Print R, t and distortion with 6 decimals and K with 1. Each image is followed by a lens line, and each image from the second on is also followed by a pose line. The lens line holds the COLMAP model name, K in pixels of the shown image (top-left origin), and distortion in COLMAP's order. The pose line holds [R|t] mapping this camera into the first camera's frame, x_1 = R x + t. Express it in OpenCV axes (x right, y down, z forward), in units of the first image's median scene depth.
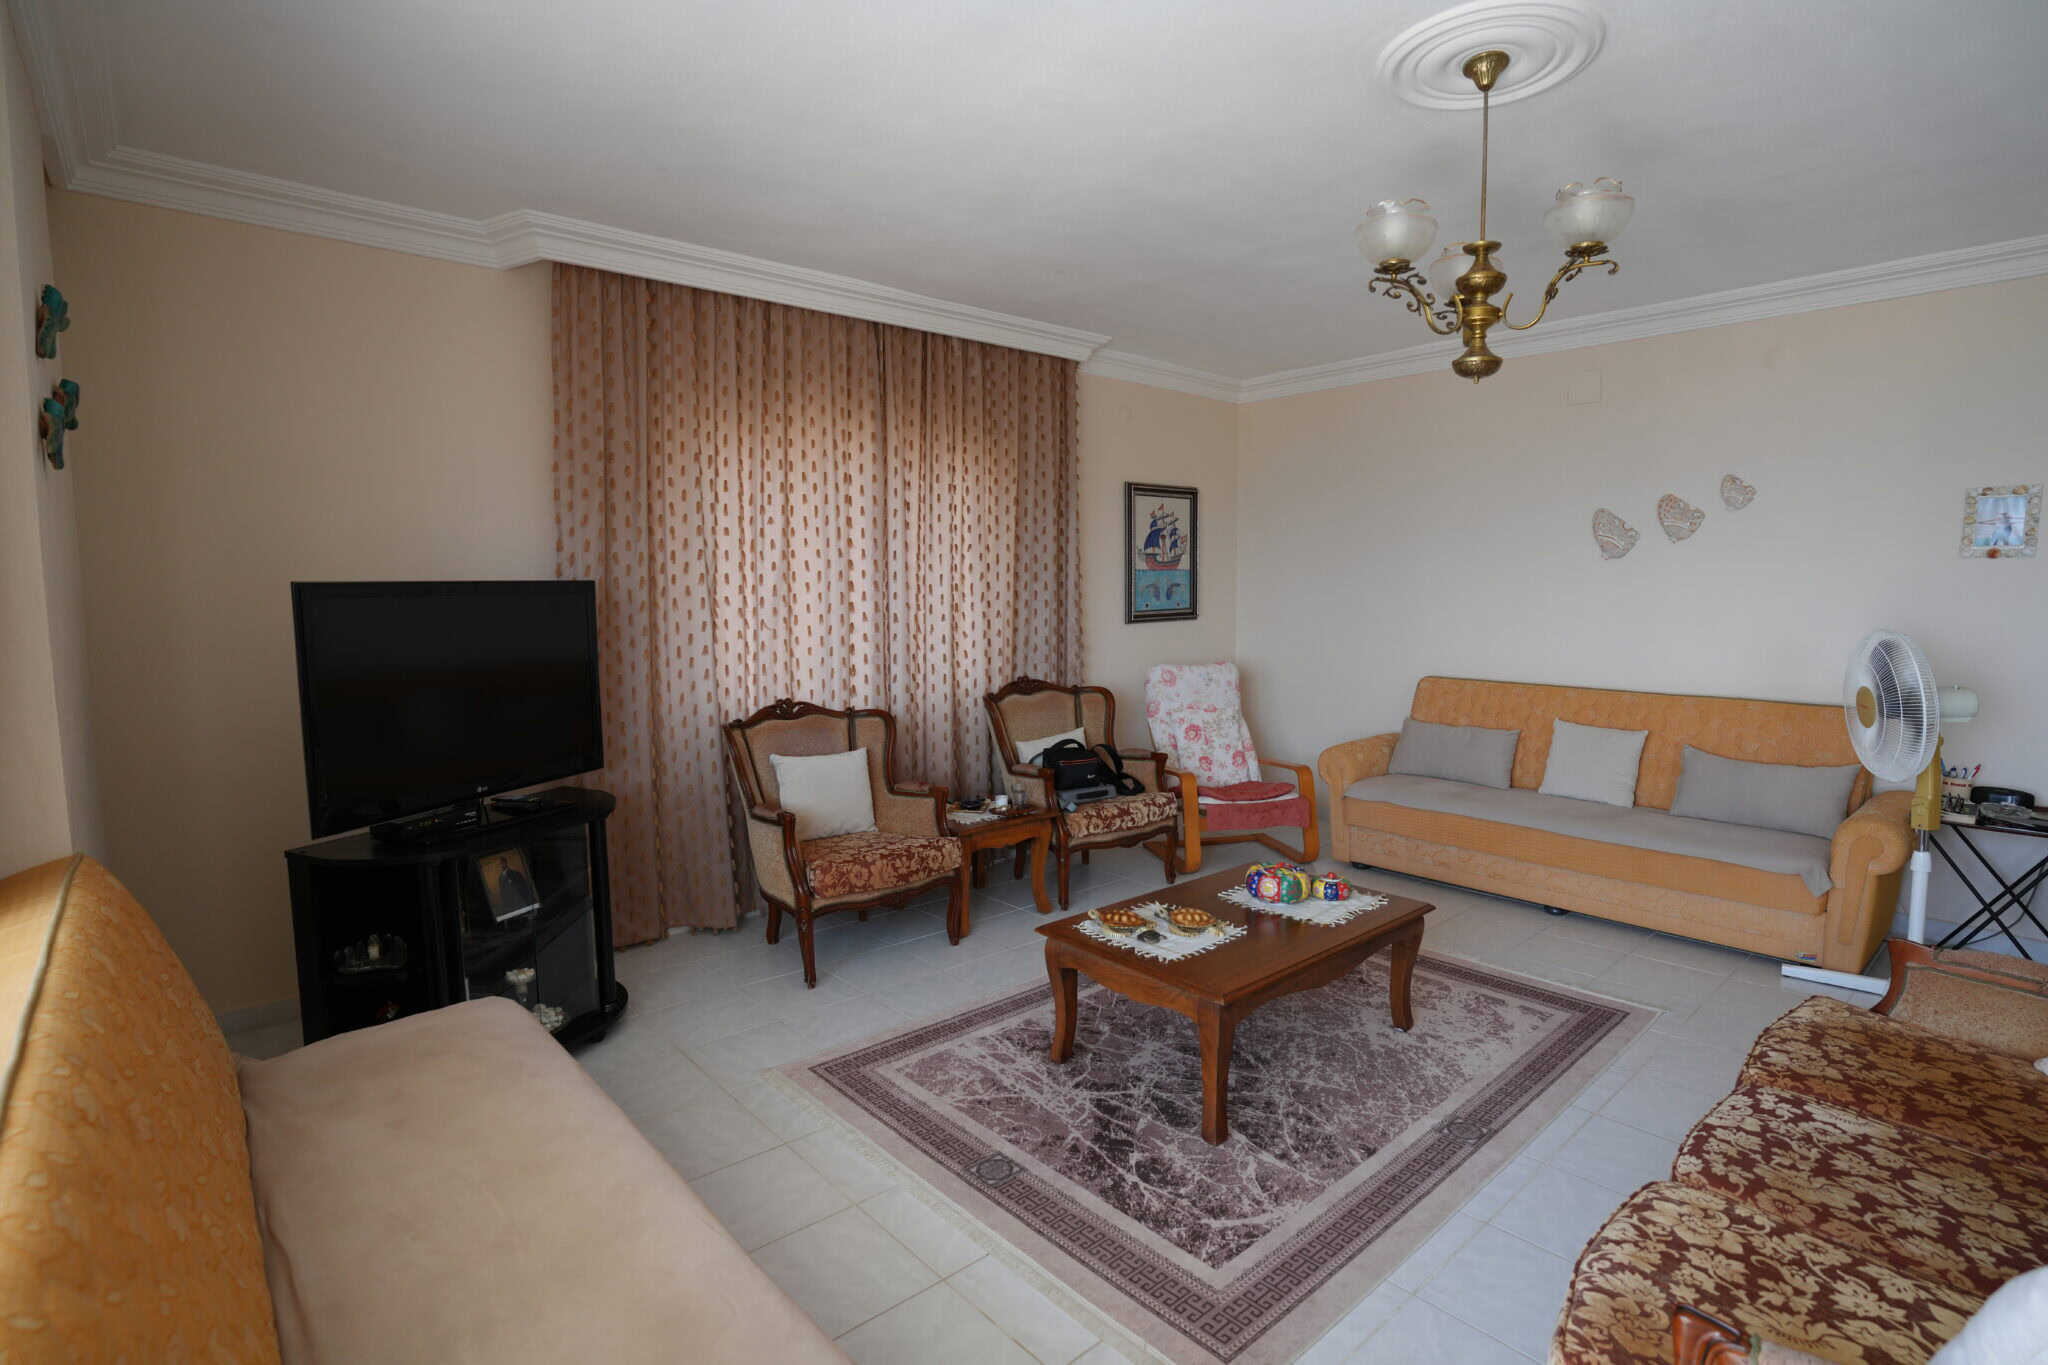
lens RADIAL K [[1000.4, 0, 1021.4], [0, 1000.4, 679.6], [0, 0, 1]] dist [-0.085579, 0.041318]
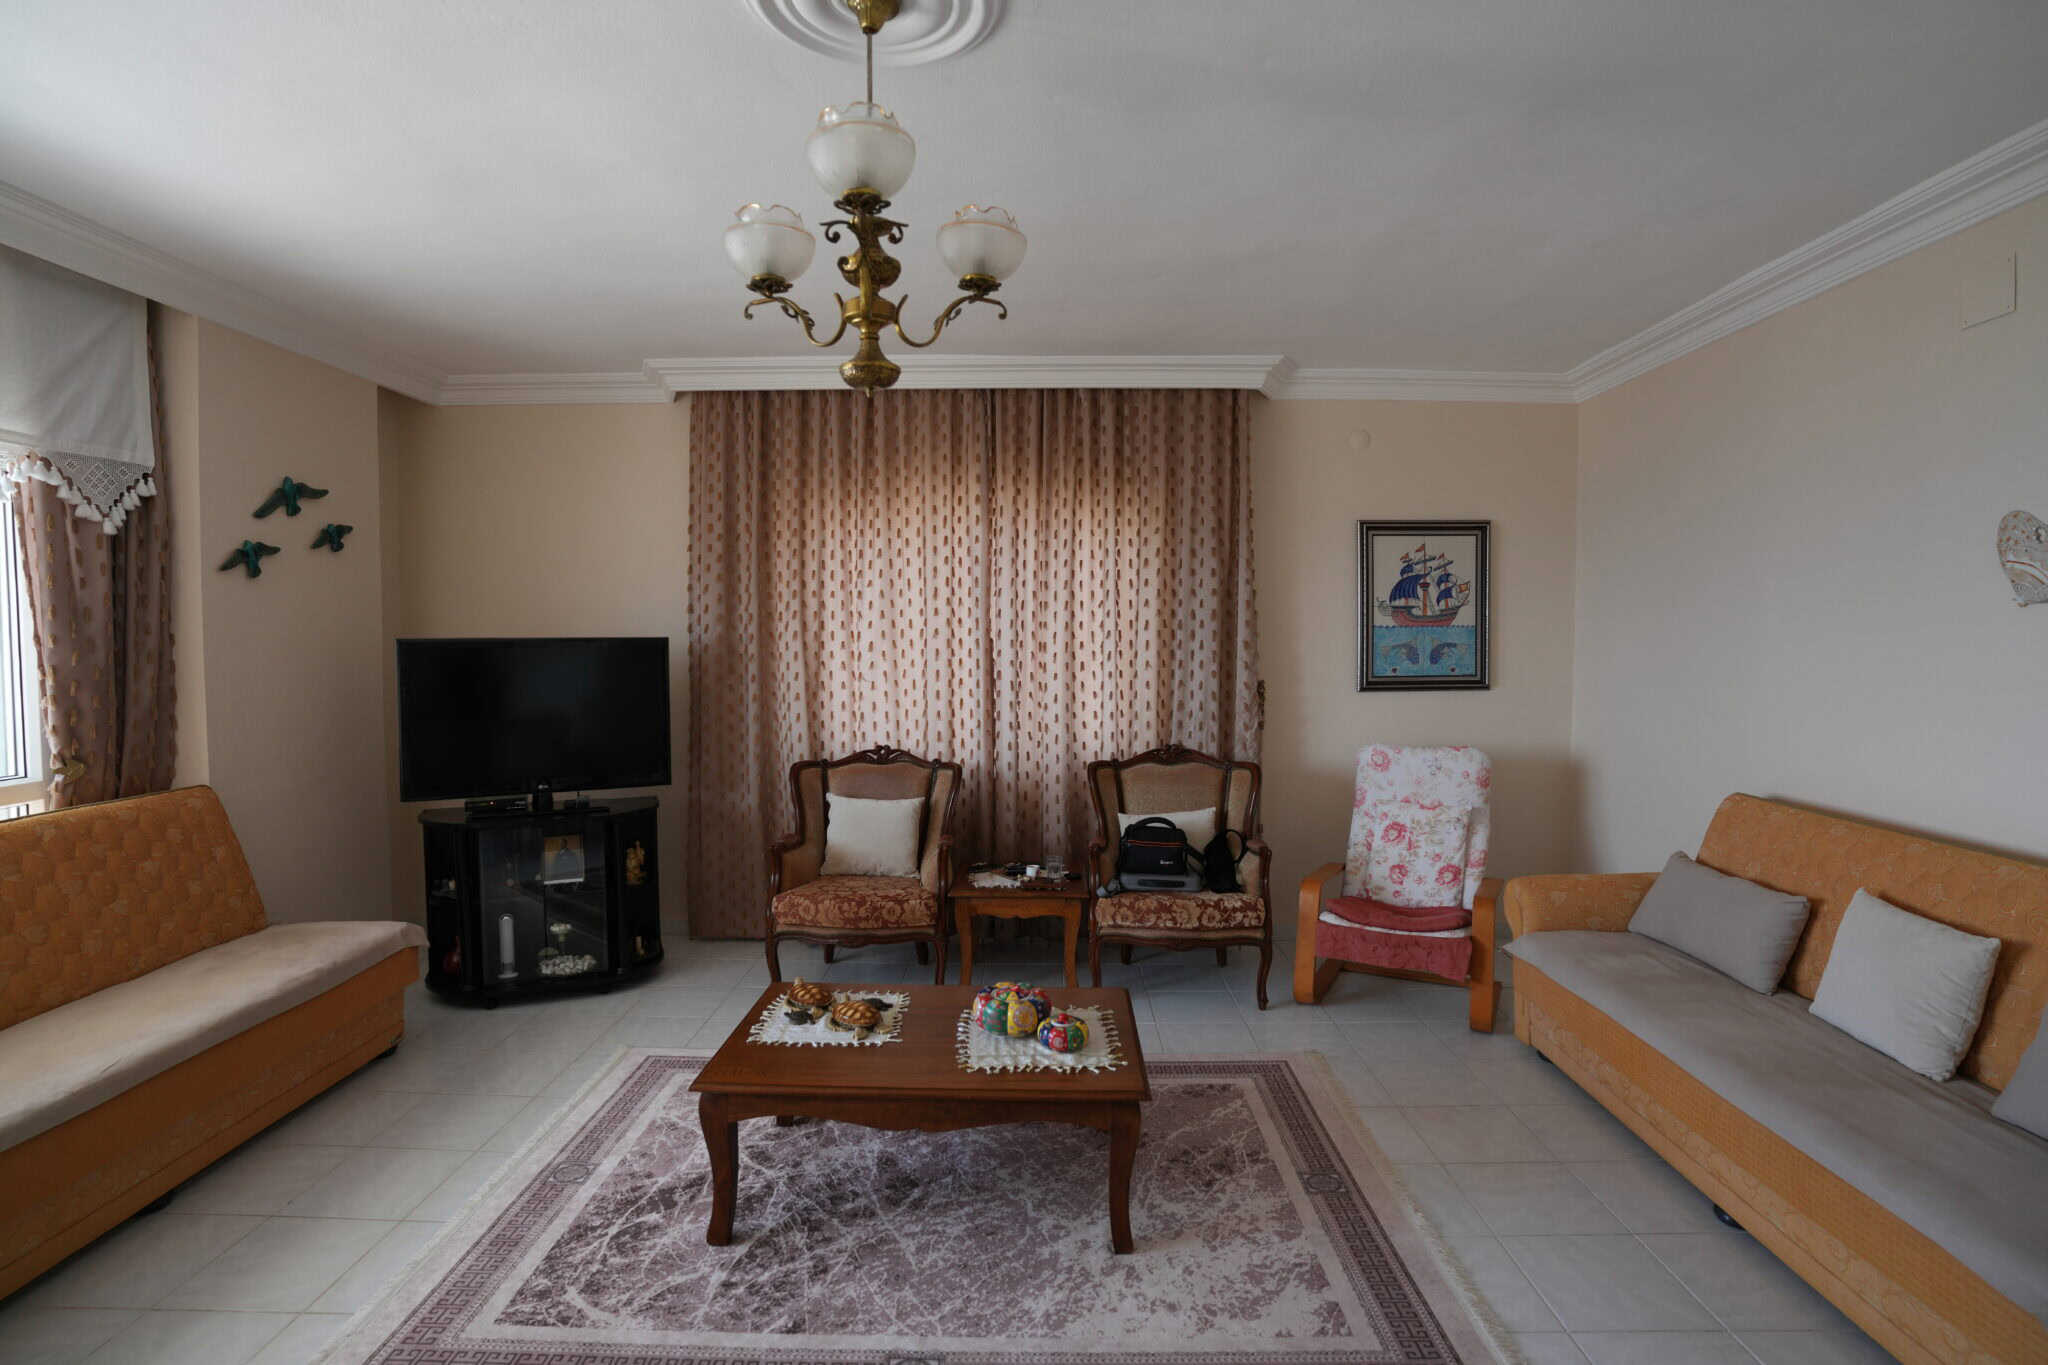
lens RADIAL K [[1000.4, 0, 1021.4], [0, 1000.4, 679.6], [0, 0, 1]] dist [-0.085579, 0.041318]
pose [[0.741856, 0.034770, -0.669657, 0.567644], [-0.068290, 0.997380, -0.023867, -0.034531], [0.667073, 0.063436, 0.742287, 0.263234]]
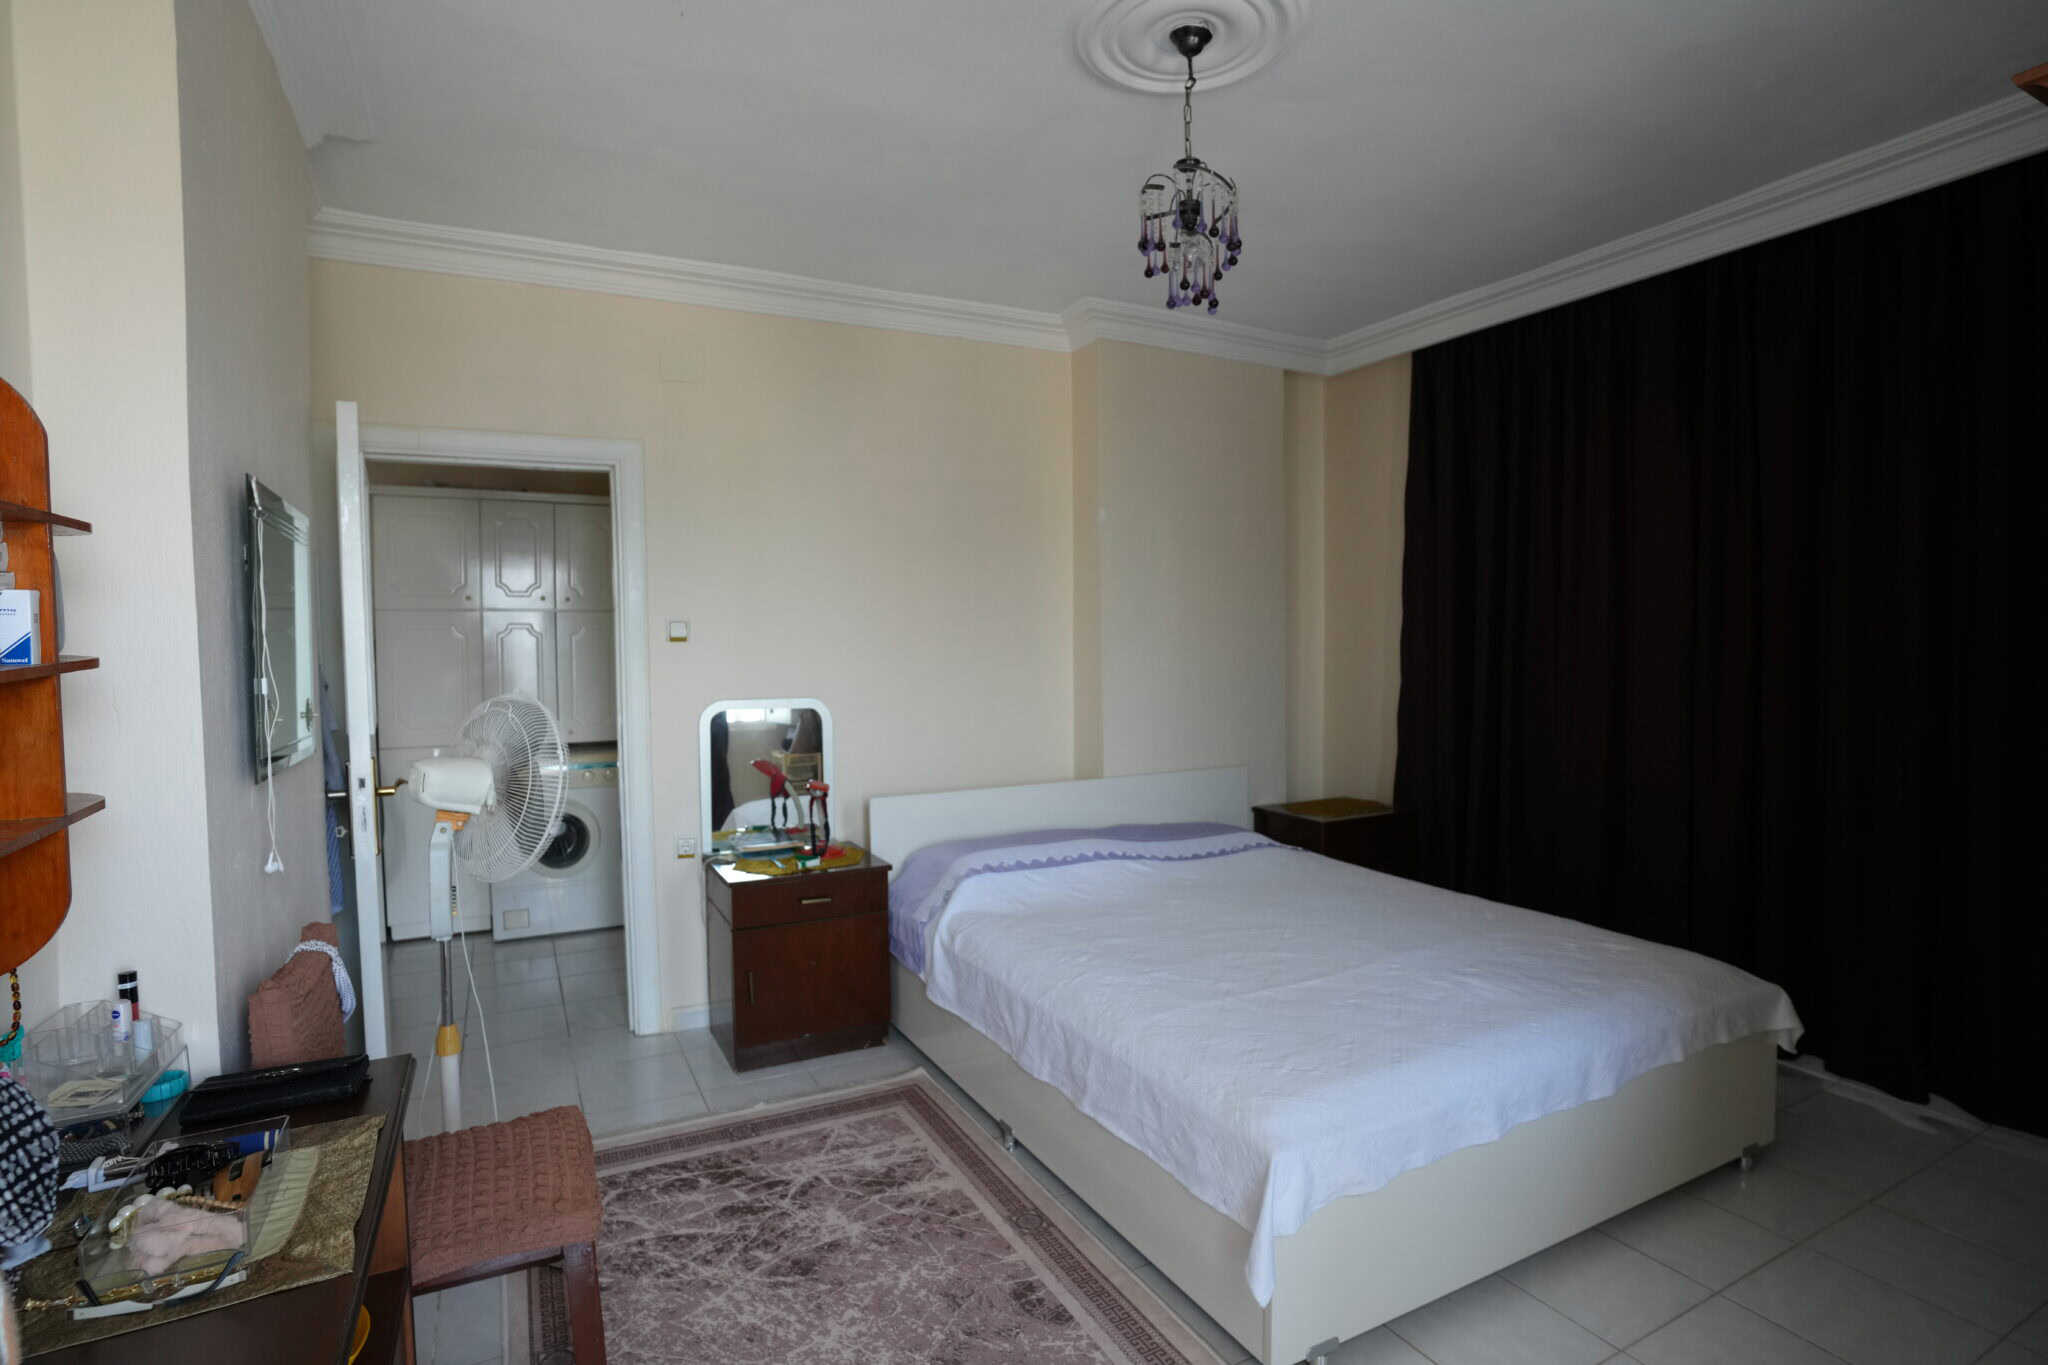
lens RADIAL K [[1000.4, 0, 1021.4], [0, 1000.4, 679.6], [0, 0, 1]] dist [-0.085579, 0.041318]
pose [[-0.241715, 0.054329, -0.968825, 0.717756], [-0.095910, 0.992205, 0.079569, -0.206430], [0.965596, 0.112153, -0.234621, 0.917082]]
